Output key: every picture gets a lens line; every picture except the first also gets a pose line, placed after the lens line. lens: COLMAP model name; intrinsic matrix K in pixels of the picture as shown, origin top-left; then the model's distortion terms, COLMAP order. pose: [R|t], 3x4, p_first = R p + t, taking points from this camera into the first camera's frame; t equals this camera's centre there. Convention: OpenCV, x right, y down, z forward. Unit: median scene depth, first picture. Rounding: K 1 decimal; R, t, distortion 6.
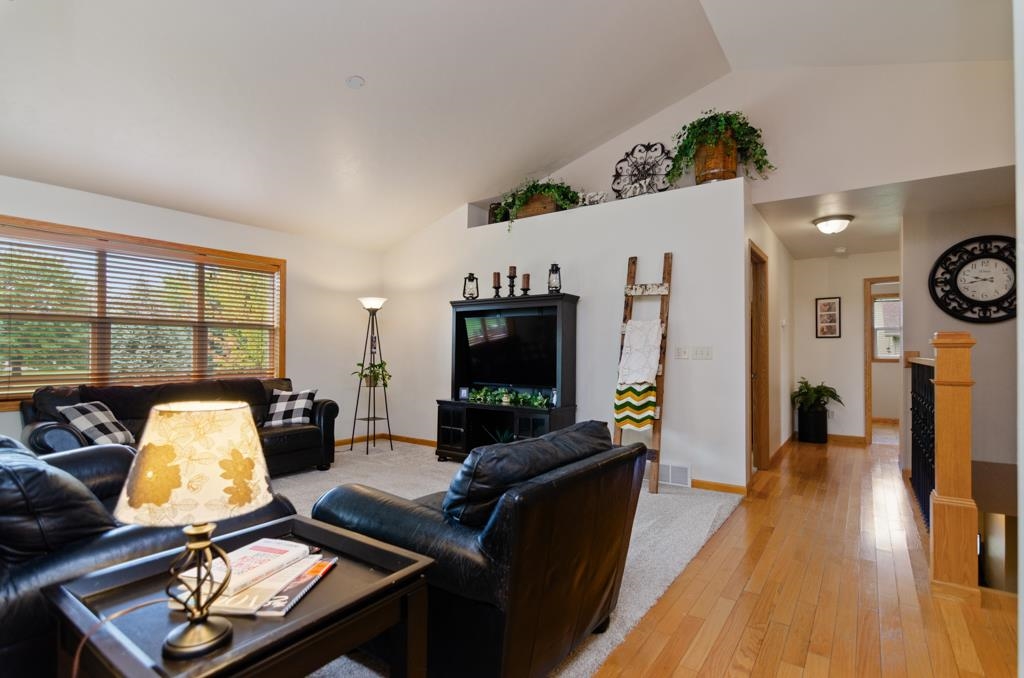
lens RADIAL K [[498.6, 0, 517.8], [0, 498.6, 346.0], [0, 0, 1]] dist [-0.000115, -0.000597]
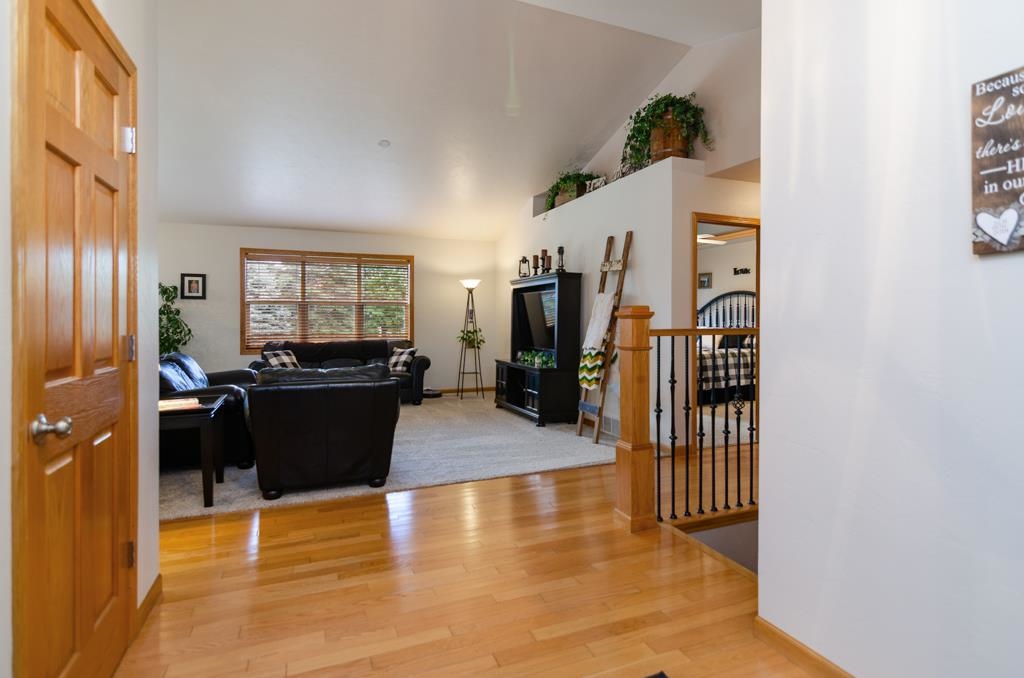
lens RADIAL K [[531.4, 0, 519.8], [0, 531.4, 319.7], [0, 0, 1]] dist [-0.000473, -0.000222]
pose [[0.842630, -0.003686, -0.538480, 0.646826], [0.010138, 0.999908, 0.009019, -0.004357], [0.538397, -0.013059, 0.842590, -0.104940]]
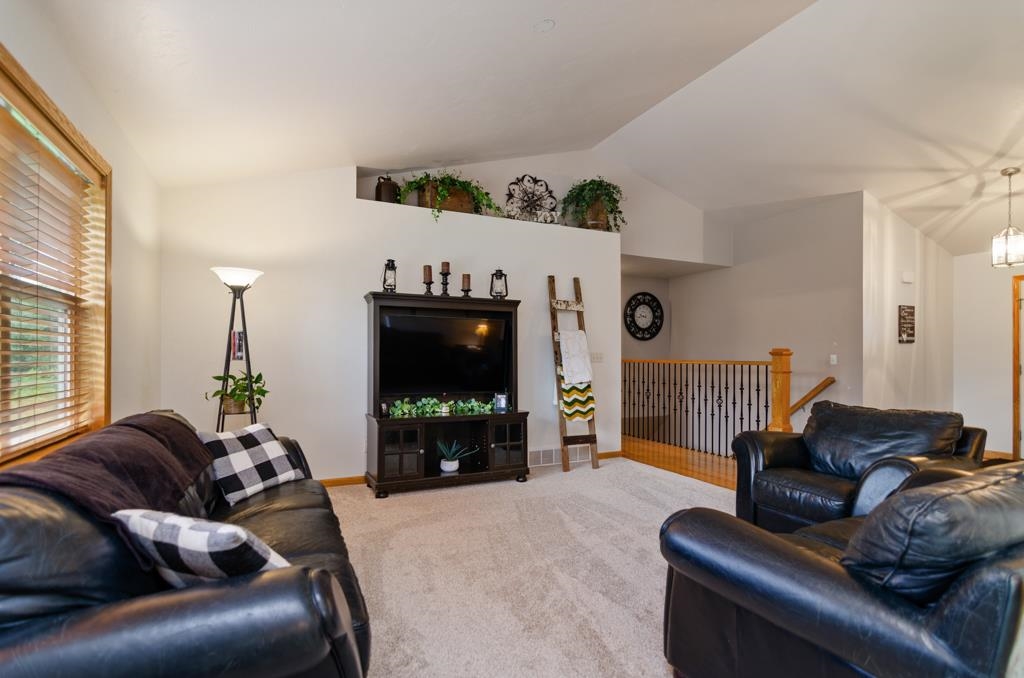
lens RADIAL K [[493.2, 0, 510.6], [0, 493.2, 355.3], [0, 0, 1]] dist [-0.000165, 0.000176]
pose [[0.496237, 0.000733, 0.868187, -0.757708], [-0.013380, 0.999887, 0.006803, 0.001549], [-0.868084, -0.014993, 0.496191, 0.468165]]
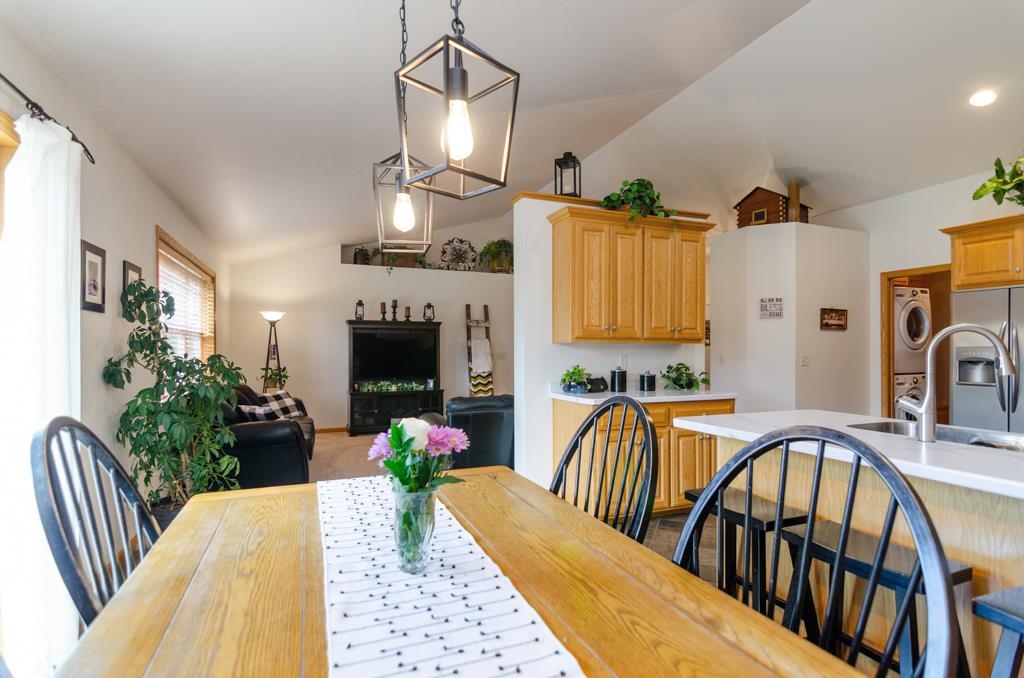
lens RADIAL K [[485.3, 0, 516.1], [0, 485.3, 354.6], [0, 0, 1]] dist [0.001263, -0.000142]
pose [[0.536119, -0.009005, 0.844095, -1.095386], [-0.008059, 0.999843, 0.015786, -0.021299], [-0.844104, -0.015266, 0.535962, -0.103393]]
